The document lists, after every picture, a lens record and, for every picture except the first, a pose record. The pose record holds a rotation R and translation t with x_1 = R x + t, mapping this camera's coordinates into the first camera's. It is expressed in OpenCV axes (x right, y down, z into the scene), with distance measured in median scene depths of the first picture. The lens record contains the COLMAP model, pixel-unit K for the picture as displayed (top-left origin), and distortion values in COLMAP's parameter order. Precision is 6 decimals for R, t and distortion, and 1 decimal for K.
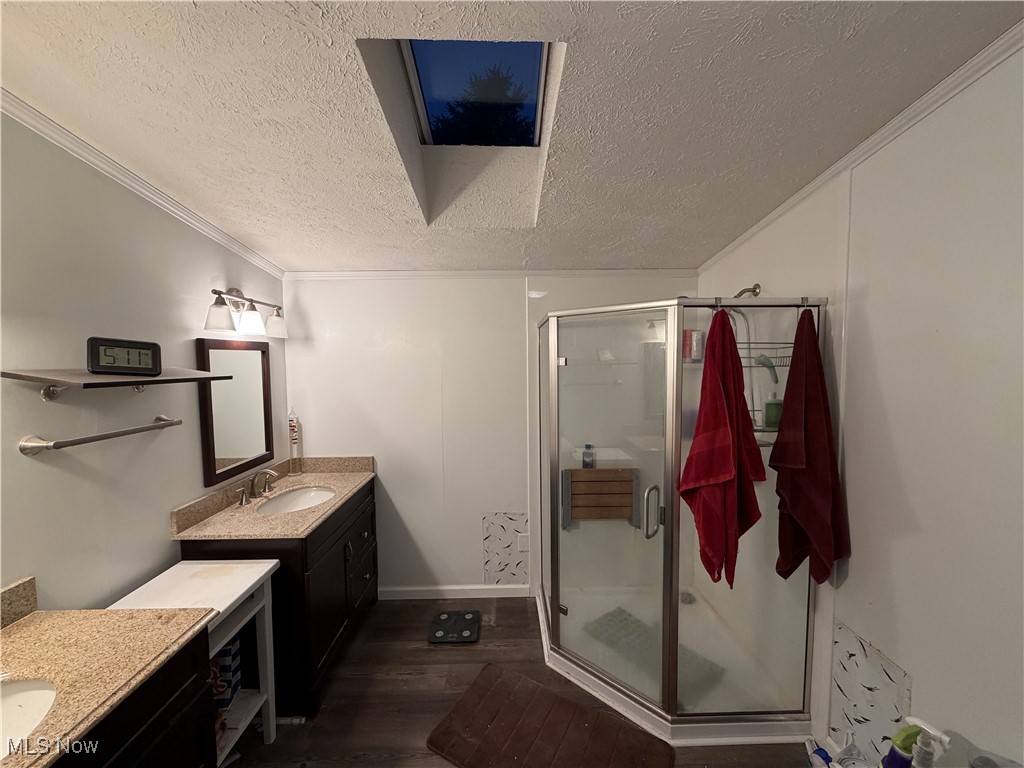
lens RADIAL K [[405.3, 0, 512.0], [0, 405.3, 384.0], [0, 0, 1]] dist [0.002270, -0.000214]
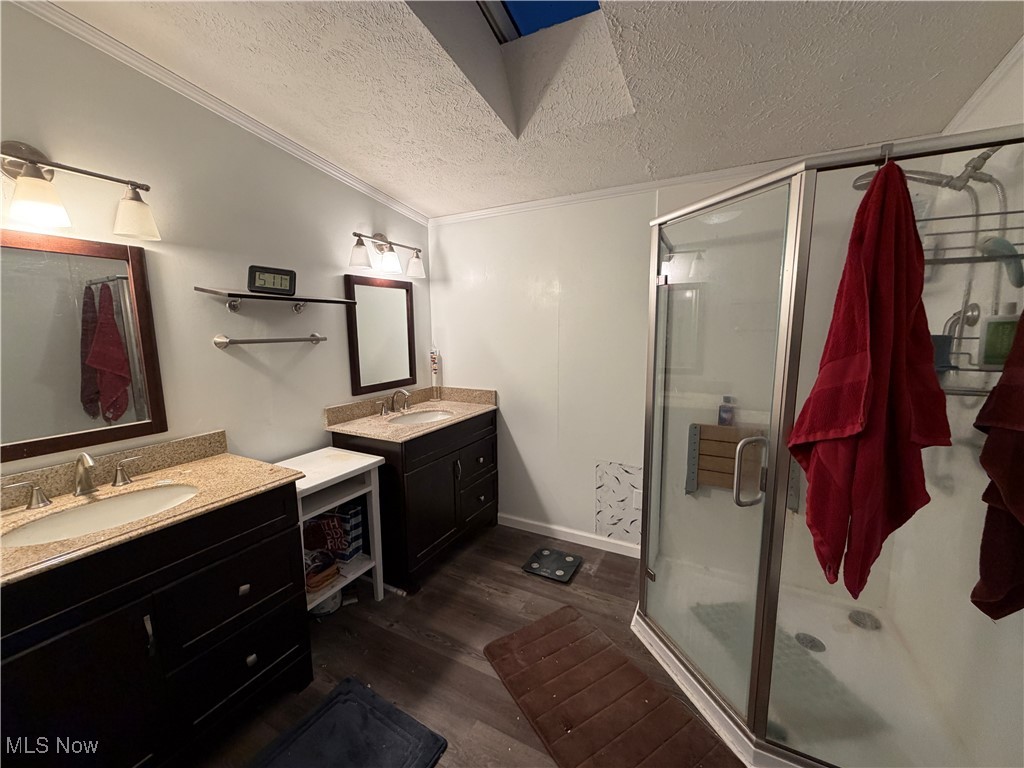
lens RADIAL K [[408.2, 0, 512.0], [0, 408.2, 384.0], [0, 0, 1]] dist [0.000430, 0.000041]
pose [[0.875036, 0.068440, -0.479195, 0.270228], [-0.027766, 0.995421, 0.091466, 0.086247], [0.483260, -0.066731, 0.872930, 0.132161]]
